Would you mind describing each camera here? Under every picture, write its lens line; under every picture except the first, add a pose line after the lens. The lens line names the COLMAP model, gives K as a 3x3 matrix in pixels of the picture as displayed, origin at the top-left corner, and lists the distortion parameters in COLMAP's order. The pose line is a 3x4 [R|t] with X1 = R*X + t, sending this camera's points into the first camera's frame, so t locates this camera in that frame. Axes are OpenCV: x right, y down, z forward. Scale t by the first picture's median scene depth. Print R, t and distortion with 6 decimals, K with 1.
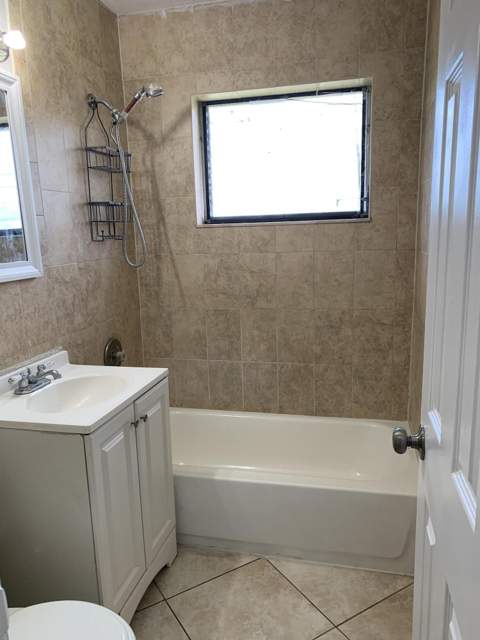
lens RADIAL K [[494.8, 0, 240.0], [0, 494.8, 320.0], [0, 0, 1]] dist [0.050313, -0.073435]
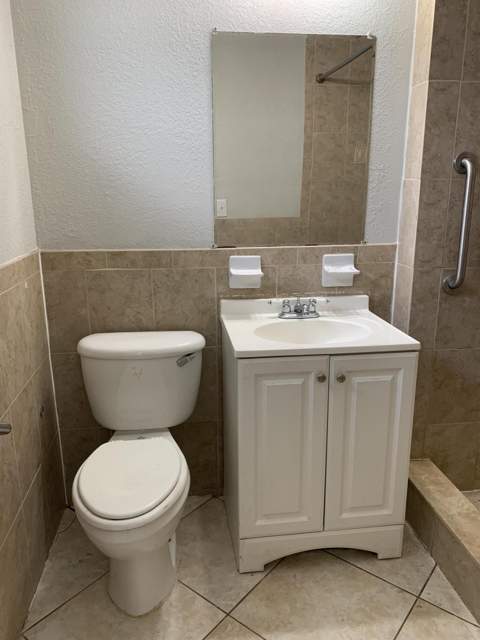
lens RADIAL K [[494.8, 0, 240.0], [0, 494.8, 320.0], [0, 0, 1]] dist [0.050313, -0.073435]
pose [[0.352835, 0.255553, -0.900111, 0.516134], [-0.164731, 0.963920, 0.209097, -0.063347], [0.921071, 0.074500, 0.382203, 0.452933]]
